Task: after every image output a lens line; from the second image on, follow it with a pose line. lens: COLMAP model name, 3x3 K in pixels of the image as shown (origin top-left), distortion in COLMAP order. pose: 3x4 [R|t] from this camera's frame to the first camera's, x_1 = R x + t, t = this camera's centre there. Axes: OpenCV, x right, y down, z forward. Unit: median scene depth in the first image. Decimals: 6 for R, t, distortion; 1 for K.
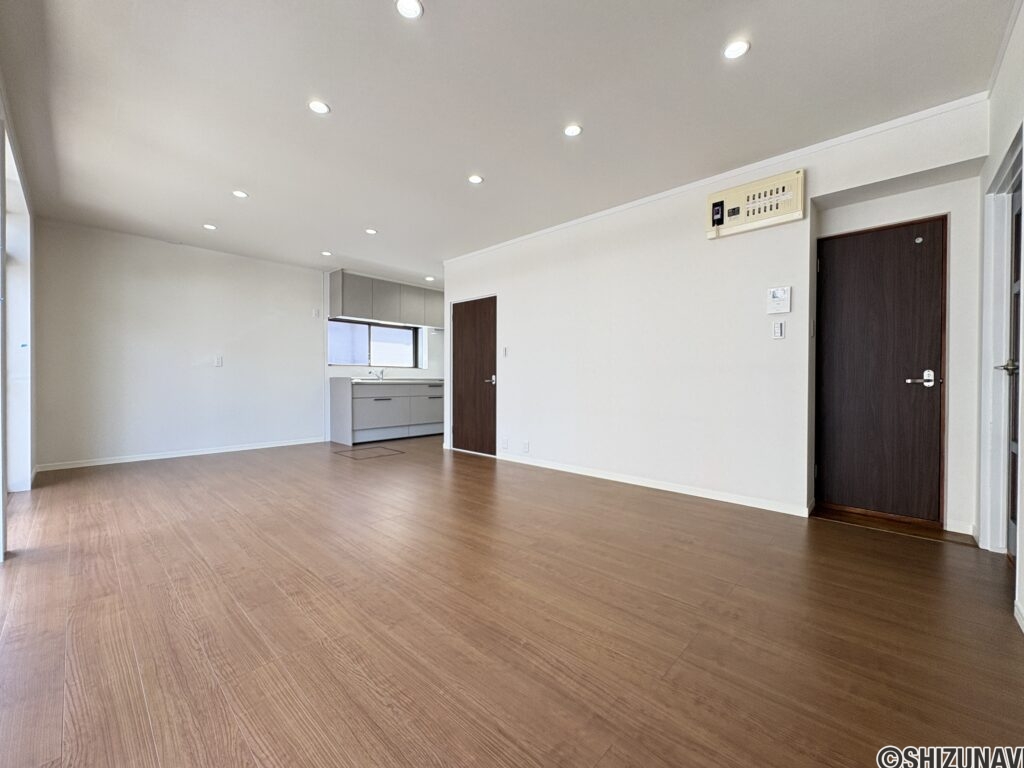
lens RADIAL K [[408.9, 0, 512.0], [0, 408.9, 384.0], [0, 0, 1]] dist [0.000976, -0.000159]
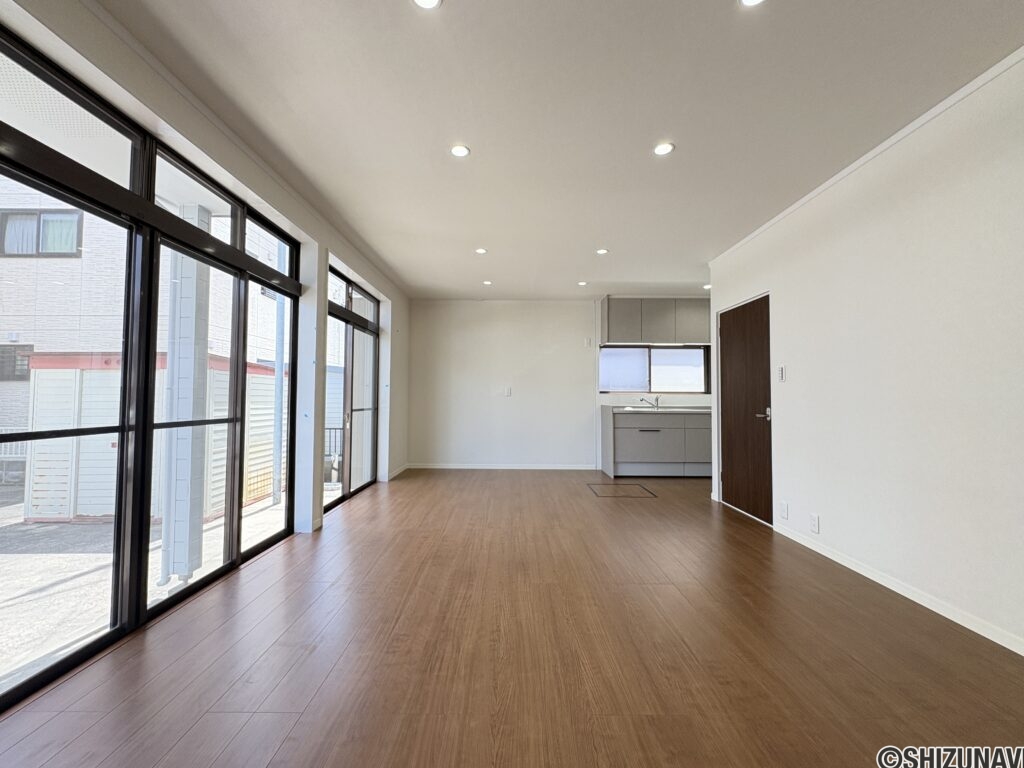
lens RADIAL K [[408.9, 0, 512.0], [0, 408.9, 384.0], [0, 0, 1]] dist [0.000976, -0.000159]
pose [[0.684270, -0.025179, -0.728794, 0.145881], [-0.011271, 0.998919, -0.045094, -0.022227], [0.729141, 0.039070, 0.683247, 0.179454]]
